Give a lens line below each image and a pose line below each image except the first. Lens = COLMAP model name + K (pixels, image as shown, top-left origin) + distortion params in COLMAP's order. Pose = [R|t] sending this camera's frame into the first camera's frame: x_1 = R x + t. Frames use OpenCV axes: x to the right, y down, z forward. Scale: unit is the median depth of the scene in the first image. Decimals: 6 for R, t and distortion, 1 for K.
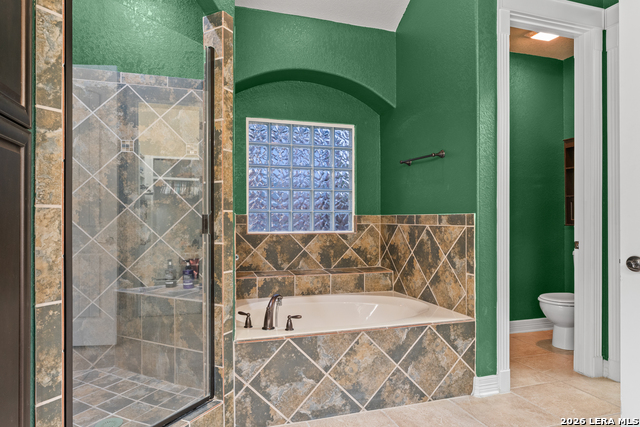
lens RADIAL K [[398.4, 0, 319.7], [0, 398.4, 216.5], [0, 0, 1]] dist [0.000227, -0.001736]
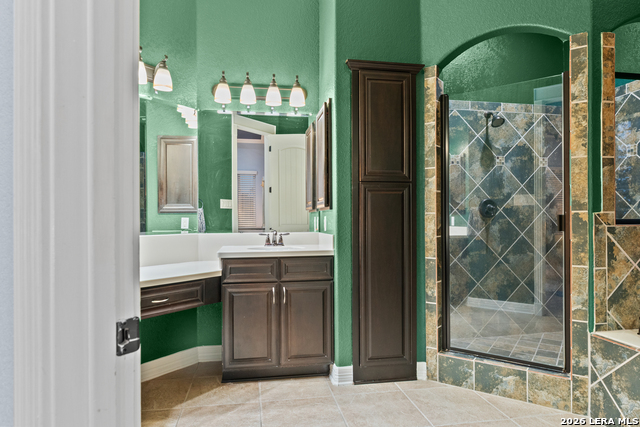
lens RADIAL K [[398.4, 0, 323.1], [0, 398.4, 216.5], [0, 0, 1]] dist [0.000227, -0.001736]
pose [[-0.126591, -0.004558, -0.991945, 0.941841], [0.007860, 0.999953, -0.005598, 0.000405], [0.991924, -0.008505, -0.126549, 0.424071]]
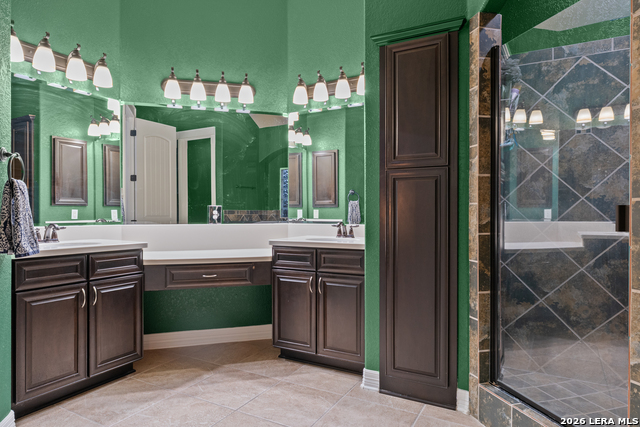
lens RADIAL K [[398.4, 0, 323.2], [0, 398.4, 212.7], [0, 0, 1]] dist [0.000227, -0.001736]
pose [[-0.717622, 0.002978, -0.696426, 0.585757], [0.003052, 0.999995, 0.001131, 0.005764], [0.696426, -0.001314, -0.717628, 1.080084]]
